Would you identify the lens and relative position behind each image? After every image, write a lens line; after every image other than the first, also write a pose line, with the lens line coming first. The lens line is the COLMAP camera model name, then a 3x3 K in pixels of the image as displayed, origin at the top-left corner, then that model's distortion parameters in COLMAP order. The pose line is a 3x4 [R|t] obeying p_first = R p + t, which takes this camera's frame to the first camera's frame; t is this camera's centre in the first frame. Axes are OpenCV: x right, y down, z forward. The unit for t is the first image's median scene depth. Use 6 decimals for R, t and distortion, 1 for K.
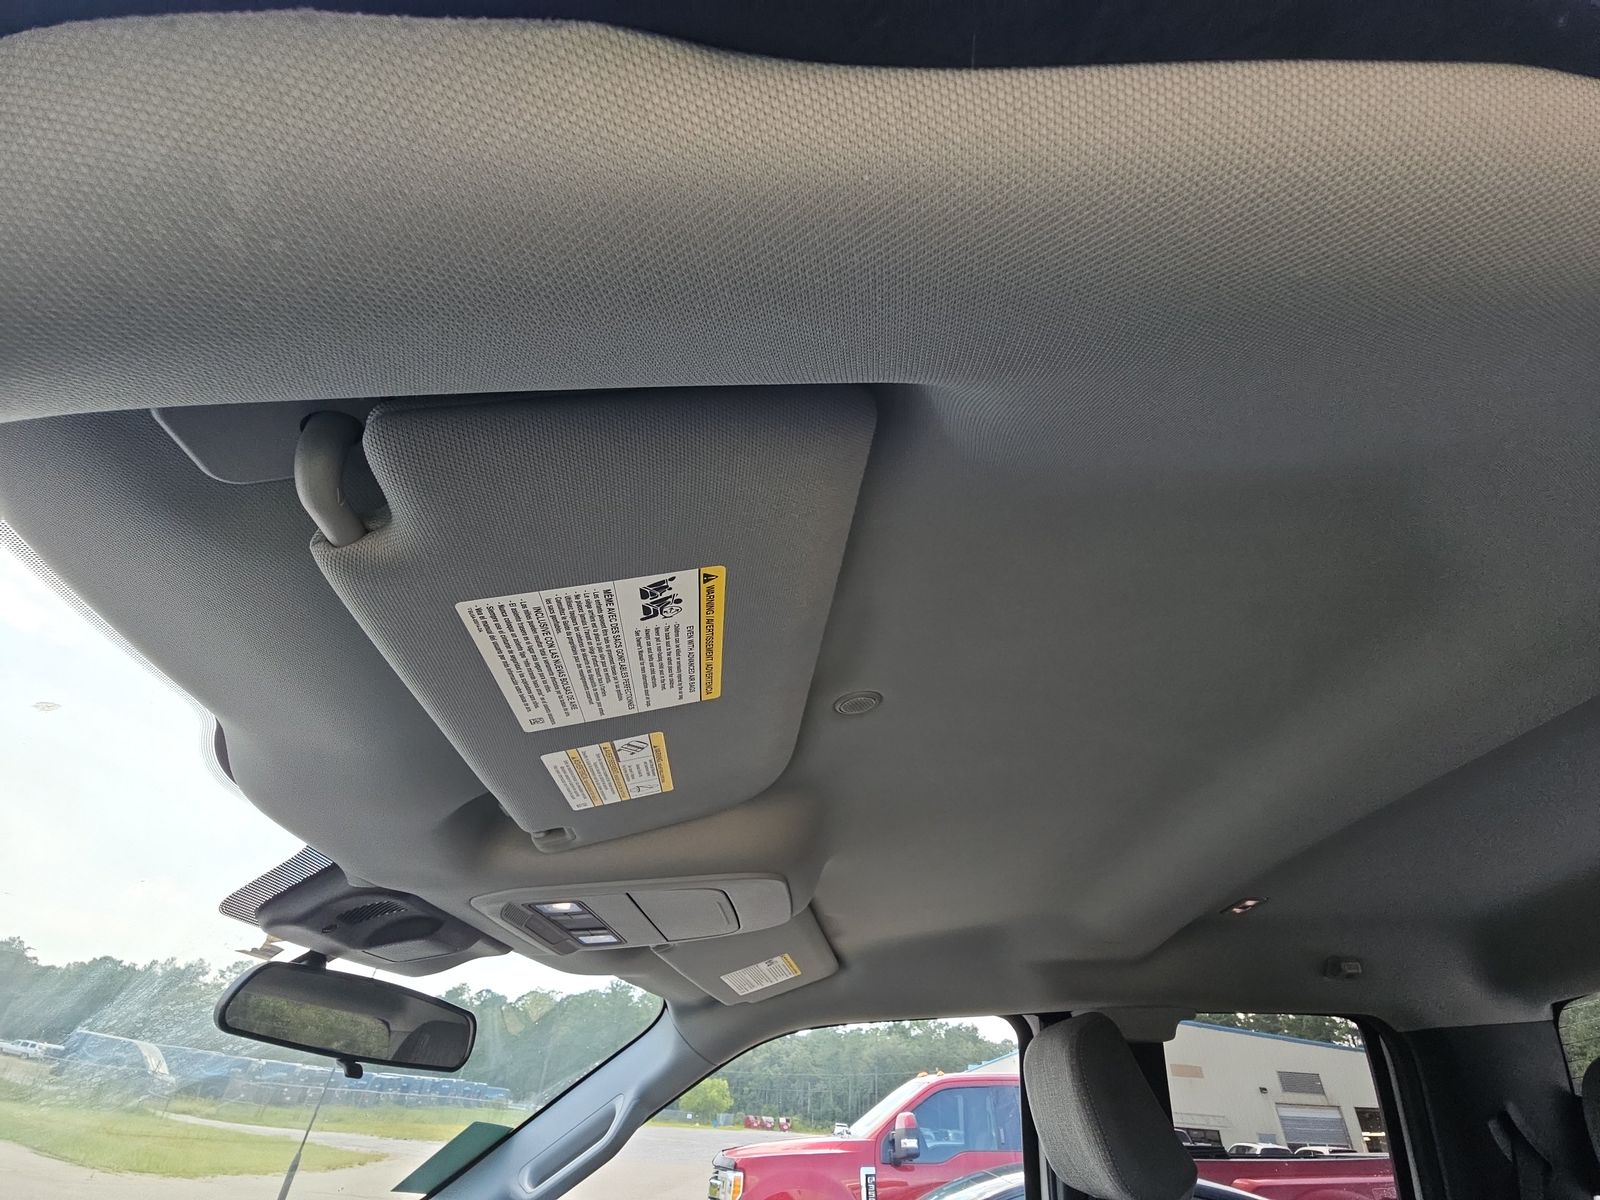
lens RADIAL K [[651.2, 0, 803.7], [0, 651.2, 596.8], [0, 0, 1]] dist [0.013590, -0.010758]
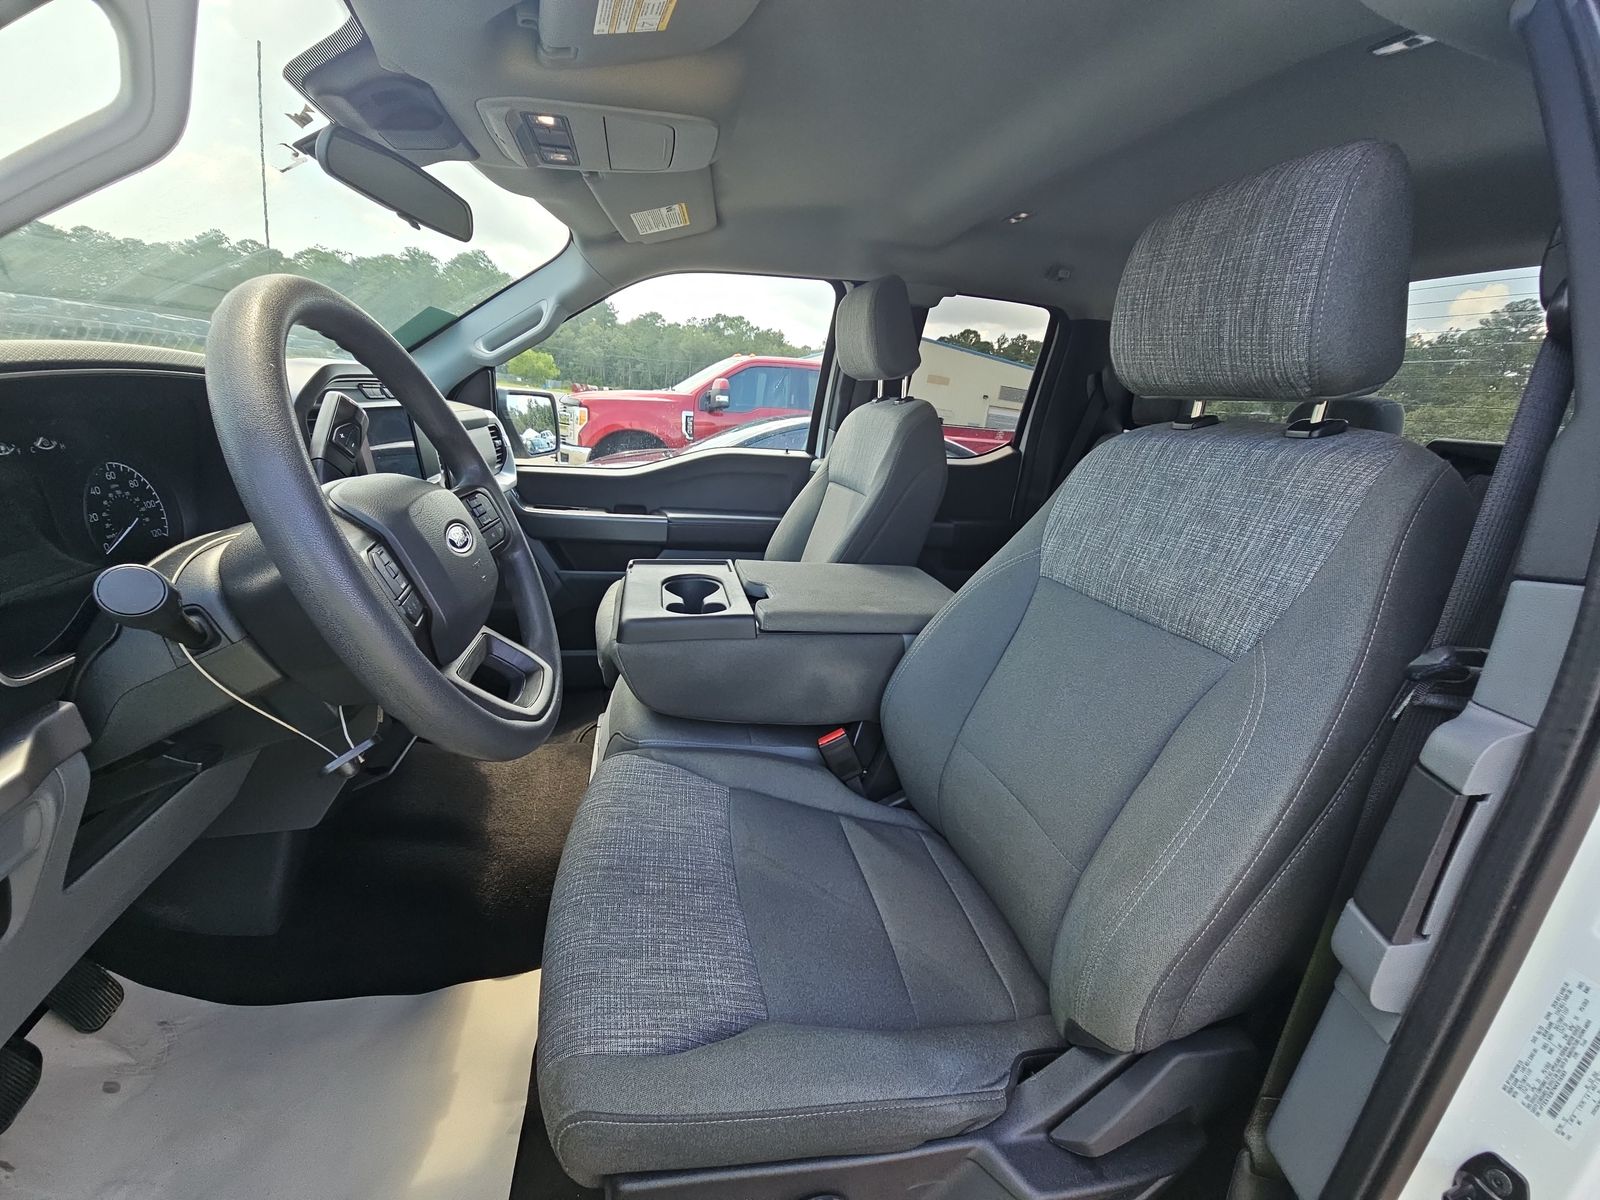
lens RADIAL K [[651.2, 0, 809.5], [0, 651.2, 605.7], [0, 0, 1]] dist [0.013590, -0.010758]
pose [[0.963730, -0.016426, 0.266374, -0.123559], [-0.212859, 0.554753, 0.804326, -0.082294], [-0.160983, -0.831853, 0.531136, -0.318958]]
